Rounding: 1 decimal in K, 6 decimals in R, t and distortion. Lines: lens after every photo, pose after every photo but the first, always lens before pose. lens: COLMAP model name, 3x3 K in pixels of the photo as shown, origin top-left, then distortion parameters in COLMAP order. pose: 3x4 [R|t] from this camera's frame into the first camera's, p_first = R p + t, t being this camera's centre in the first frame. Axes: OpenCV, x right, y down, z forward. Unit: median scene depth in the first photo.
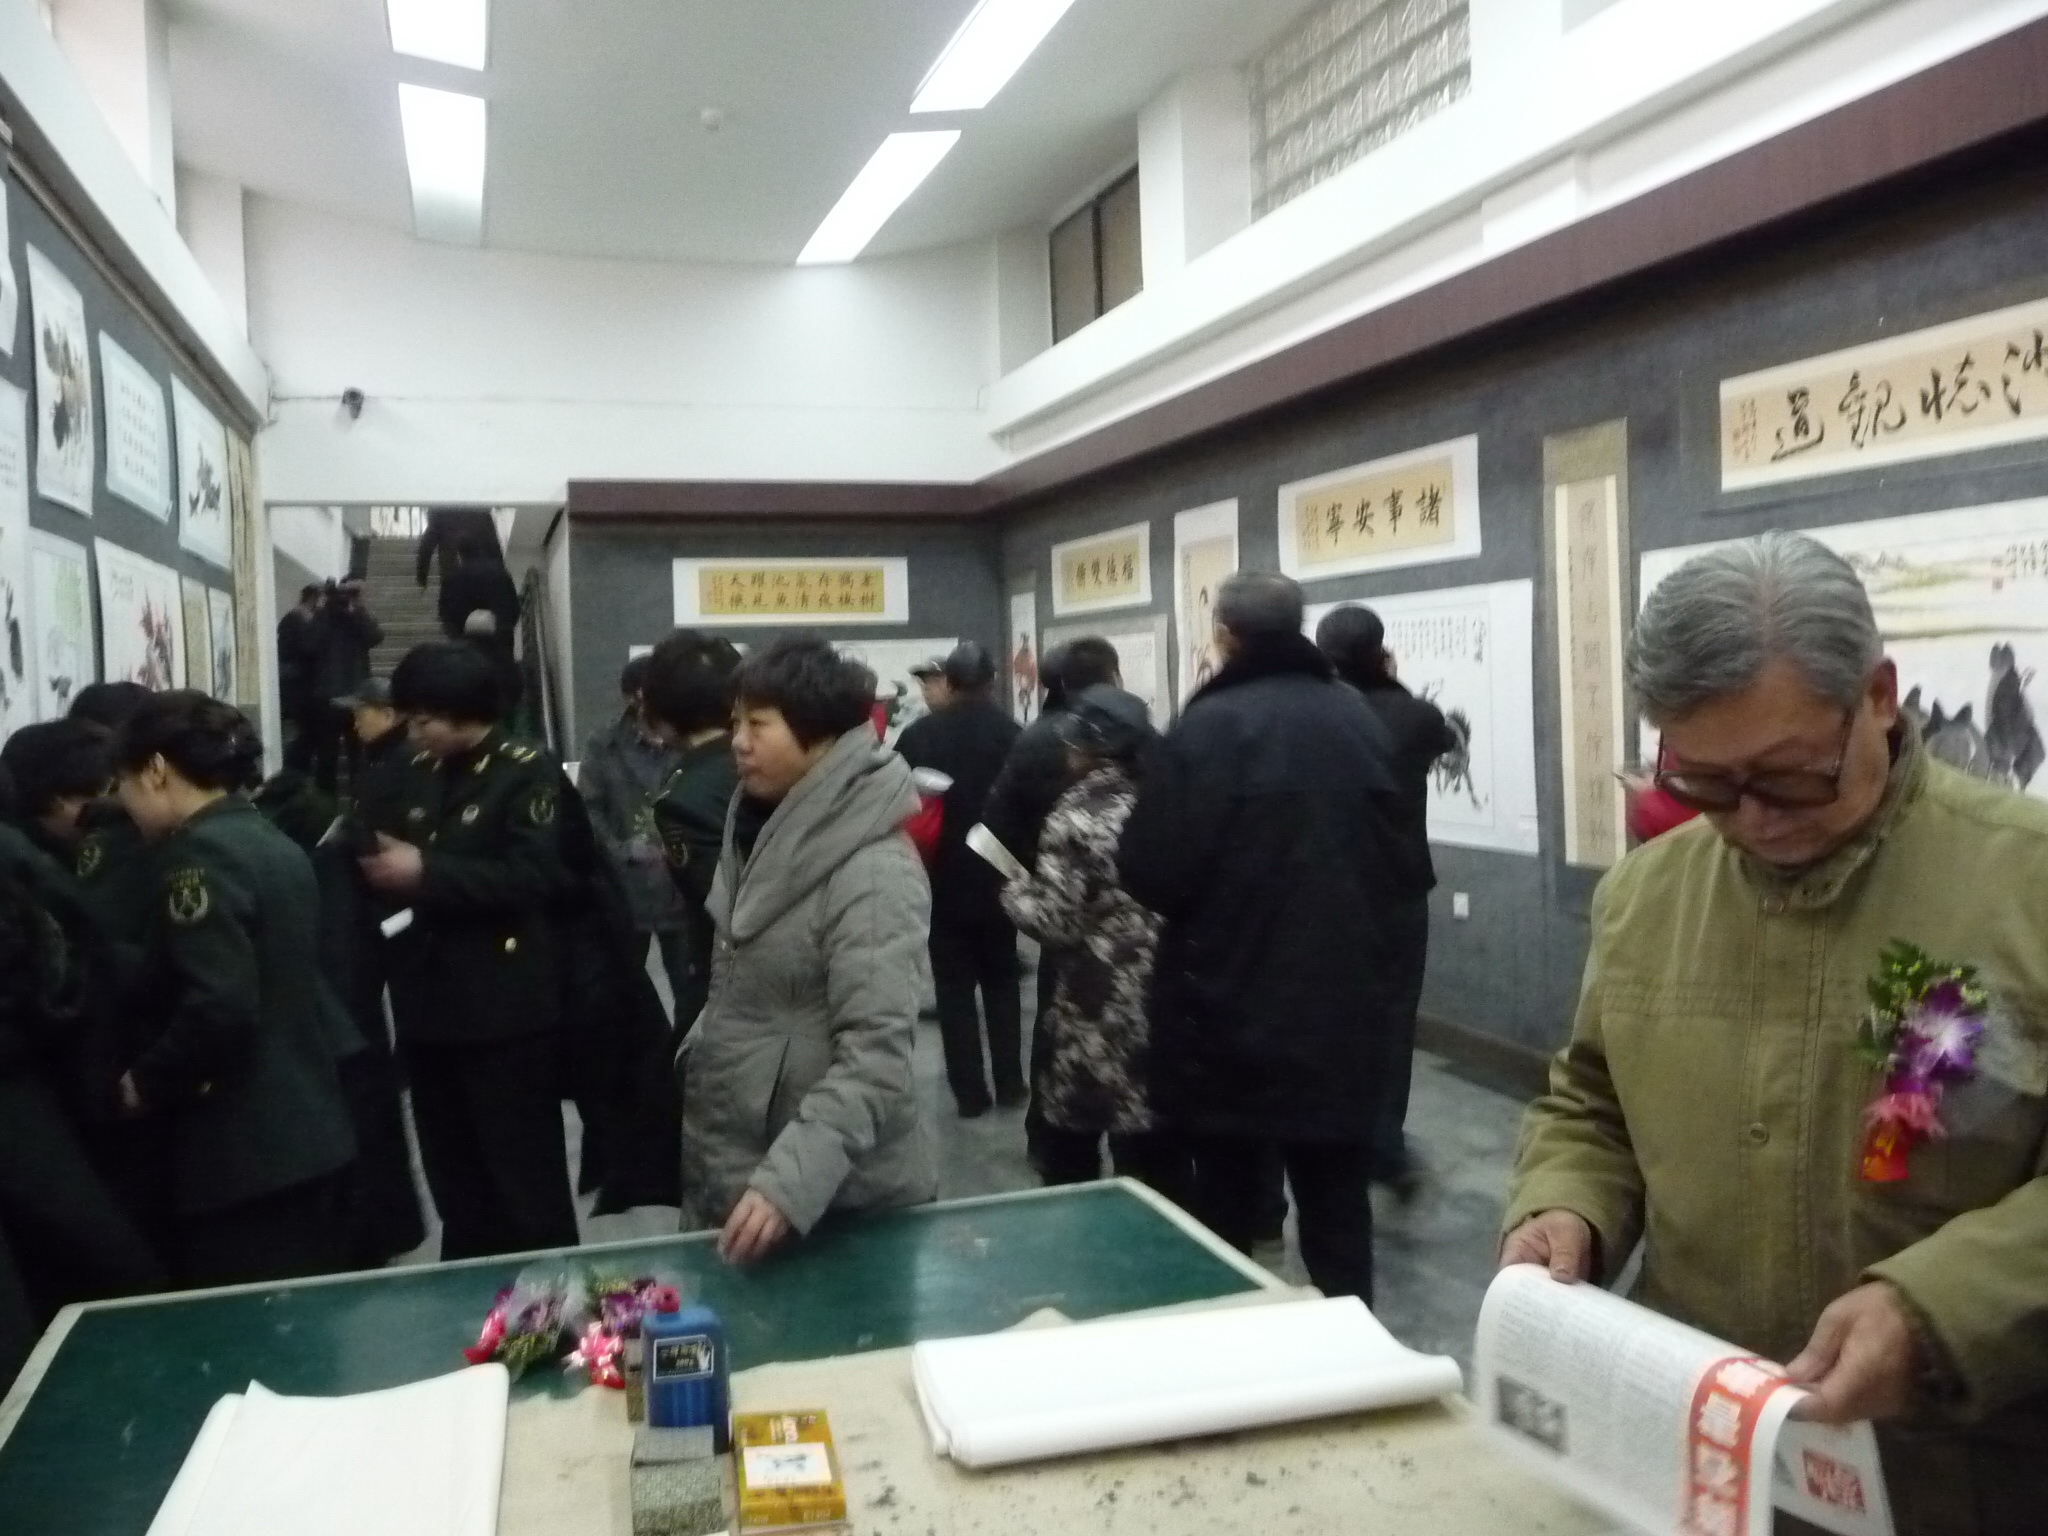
lens RADIAL K [[1676.5, 0, 1017.9], [0, 1676.5, 764.1], [0, 0, 1]] dist [-0.038223, 0.035296]
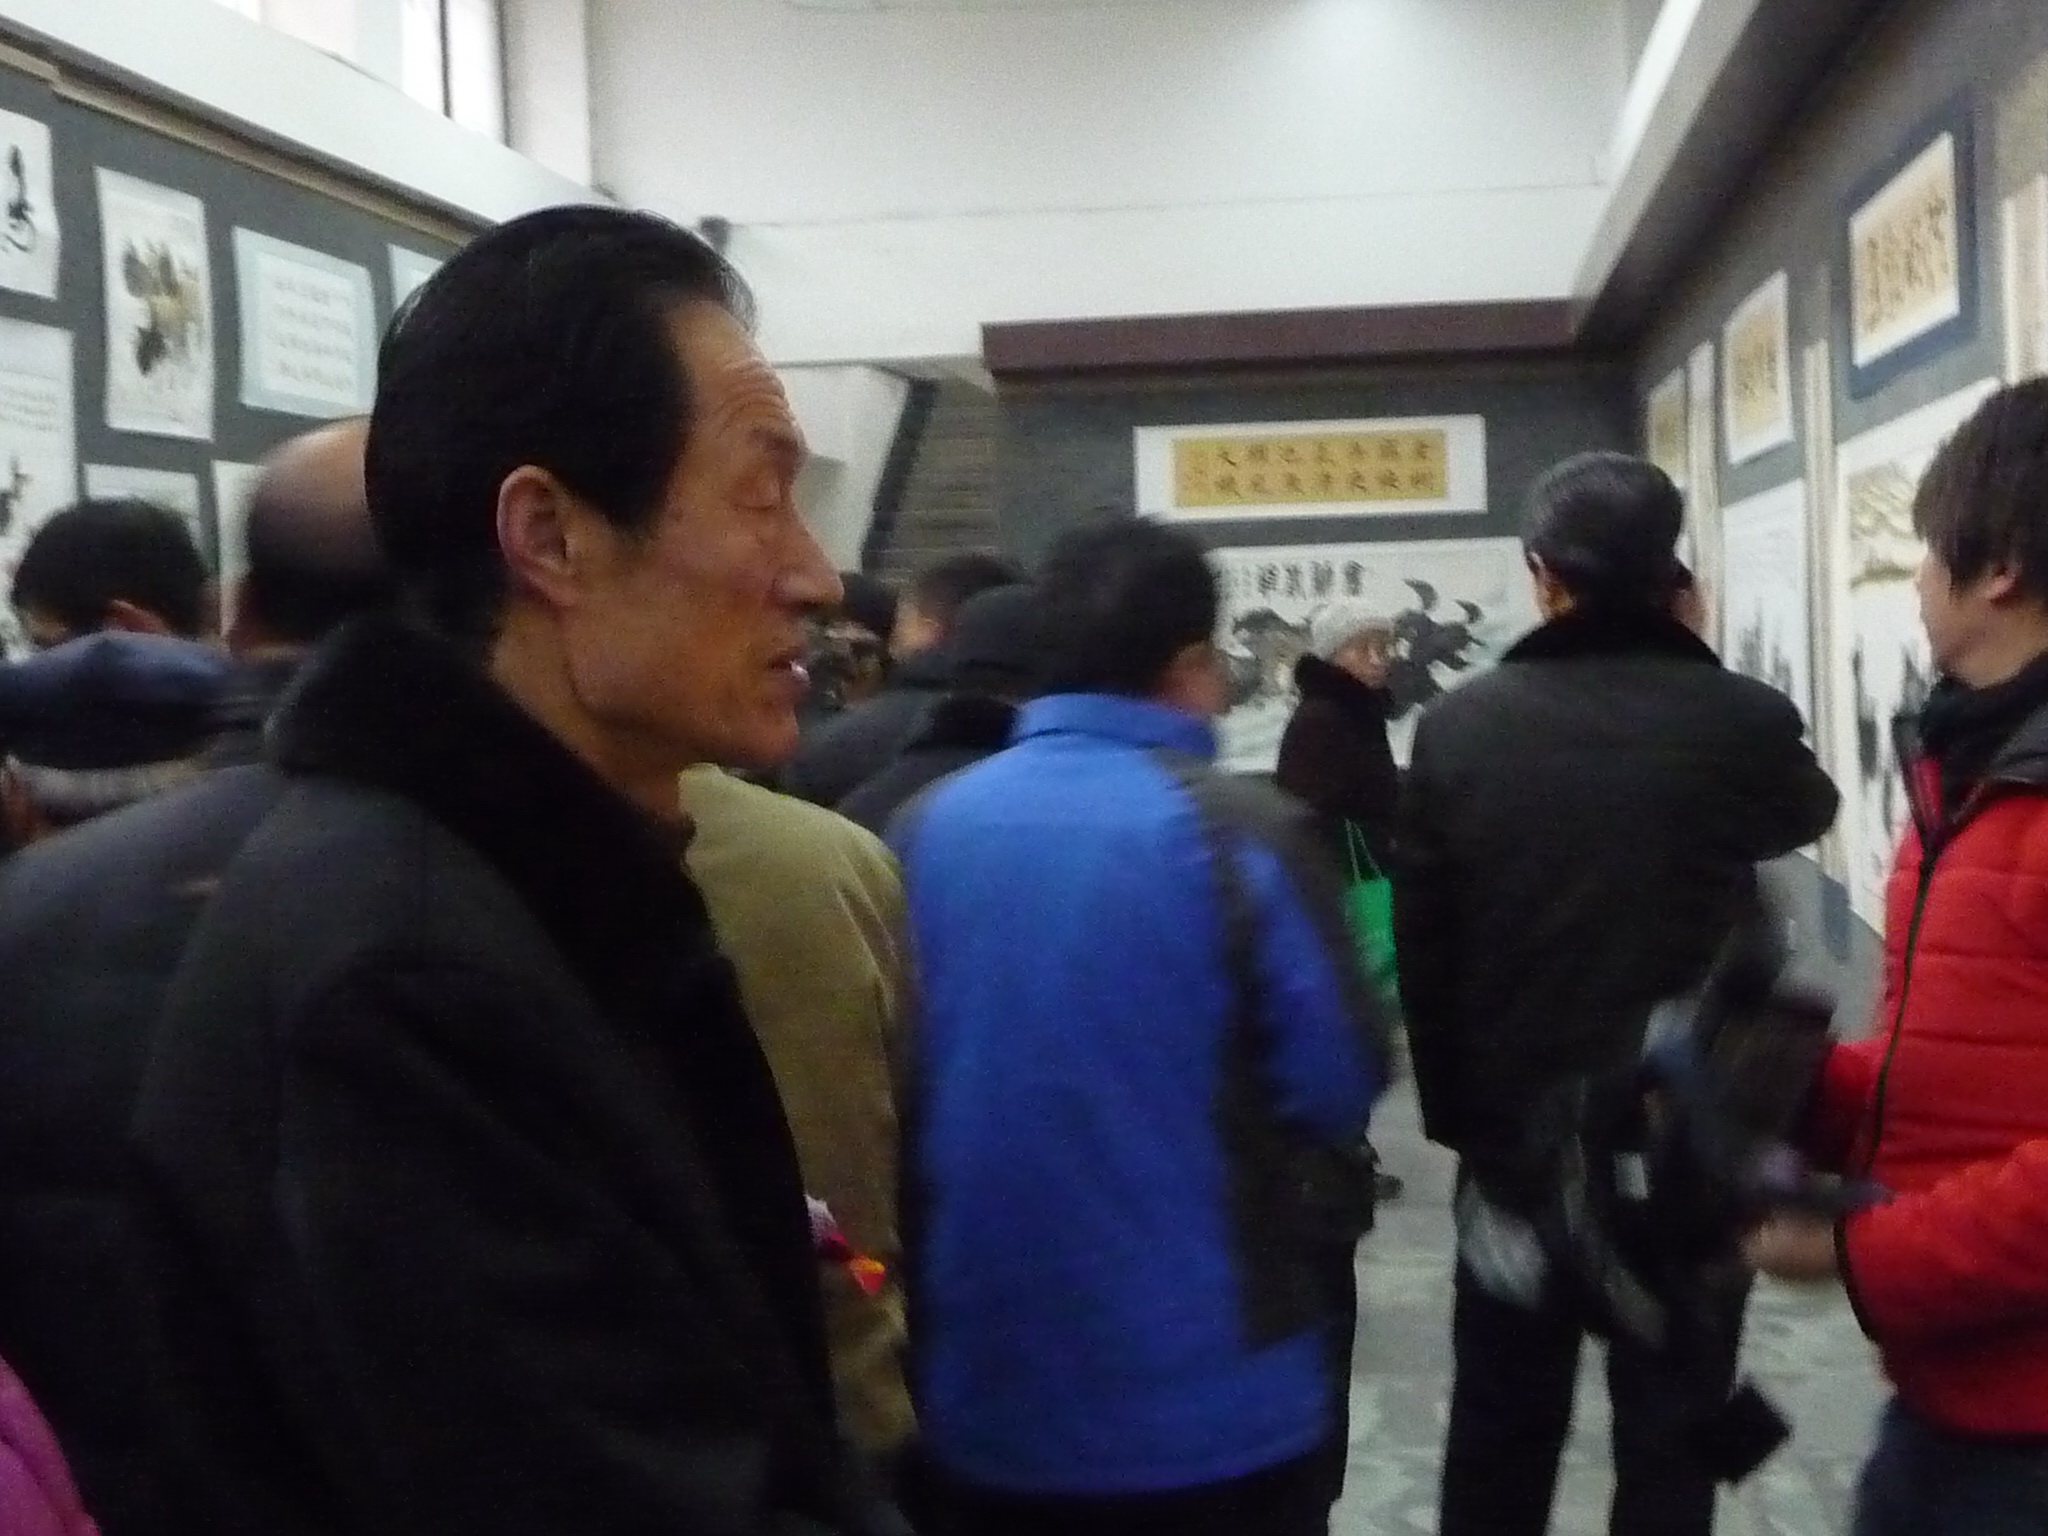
lens RADIAL K [[2952.1, 0, 1026.9], [0, 2952.1, 769.4], [0, 0, 1]] dist [-0.046257, 0.000000]
pose [[0.906841, 0.020905, -0.420954, 0.276498], [-0.013848, 0.999708, 0.019814, -0.003265], [0.421245, -0.012139, 0.906866, -0.143729]]
